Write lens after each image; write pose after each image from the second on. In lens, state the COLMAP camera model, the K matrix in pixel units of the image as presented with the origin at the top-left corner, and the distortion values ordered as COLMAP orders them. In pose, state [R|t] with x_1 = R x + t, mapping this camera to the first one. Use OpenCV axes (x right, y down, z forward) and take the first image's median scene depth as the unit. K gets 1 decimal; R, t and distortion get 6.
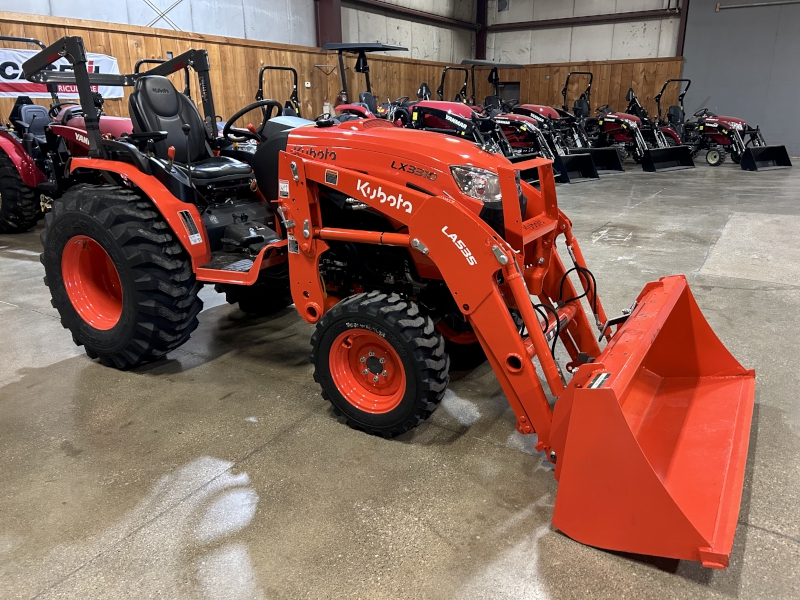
lens RADIAL K [[605.4, 0, 400.9], [0, 605.4, 303.9], [0, 0, 1]] dist [0.049705, -0.048750]
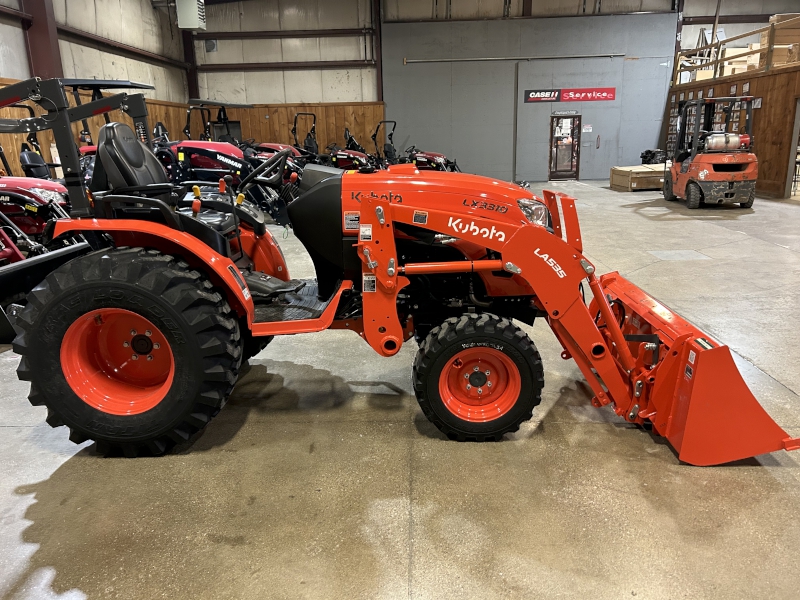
lens RADIAL K [[605.4, 0, 400.9], [0, 605.4, 303.9], [0, 0, 1]] dist [0.049705, -0.048750]
pose [[0.866279, -0.141494, 0.479103, -0.212286], [0.167678, 0.985768, -0.012056, -0.014361], [-0.470578, 0.090779, 0.877676, 0.021553]]
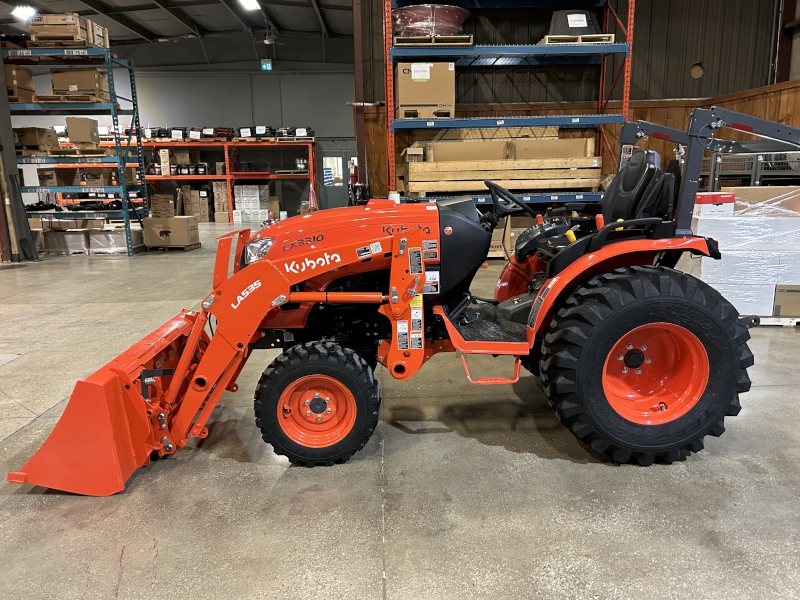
lens RADIAL K [[605.4, 0, 400.9], [0, 605.4, 303.9], [0, 0, 1]] dist [0.049705, -0.048750]
pose [[-0.832810, 0.145210, -0.534173, 0.190572], [-0.145737, 0.873422, 0.464645, -0.229314], [0.534030, 0.464810, -0.706232, 0.659497]]
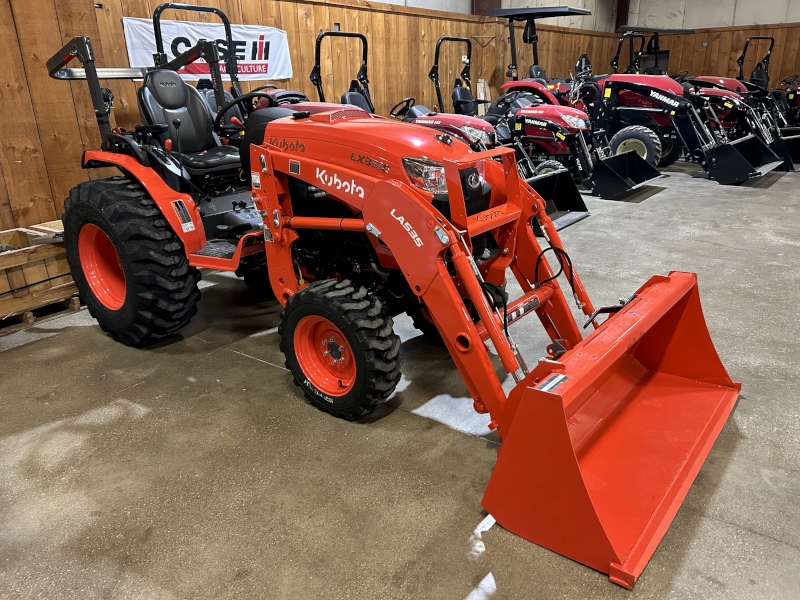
lens RADIAL K [[605.4, 0, 400.9], [0, 605.4, 303.9], [0, 0, 1]] dist [0.049705, -0.048750]
pose [[0.996544, 0.013315, -0.081998, -0.235956], [-0.010356, 0.999284, 0.036402, -0.056566], [0.082424, -0.035427, 0.995967, 0.157185]]
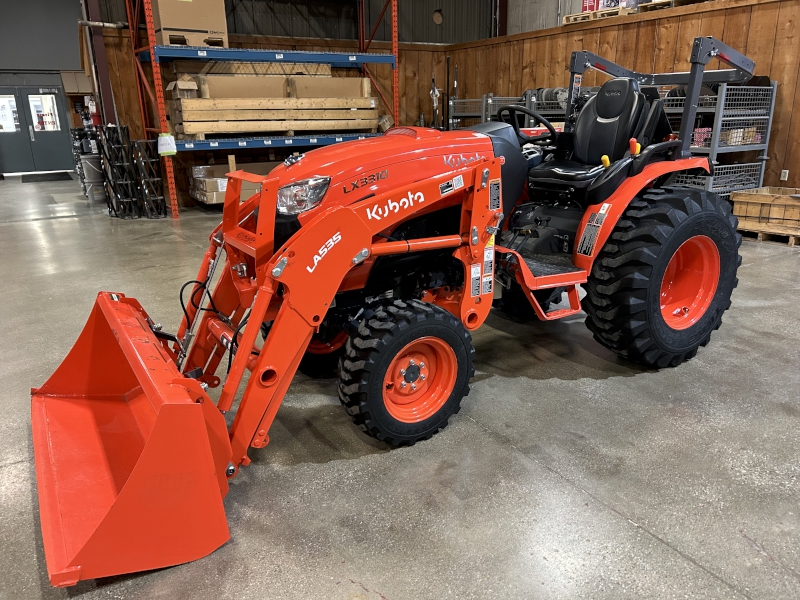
lens RADIAL K [[605.4, 0, 400.9], [0, 605.4, 303.9], [0, 0, 1]] dist [0.049705, -0.048750]
pose [[-0.440197, 0.288619, -0.850250, 0.301783], [-0.260197, 0.865297, 0.428438, -0.161903], [0.859374, 0.409830, -0.305803, 0.479534]]
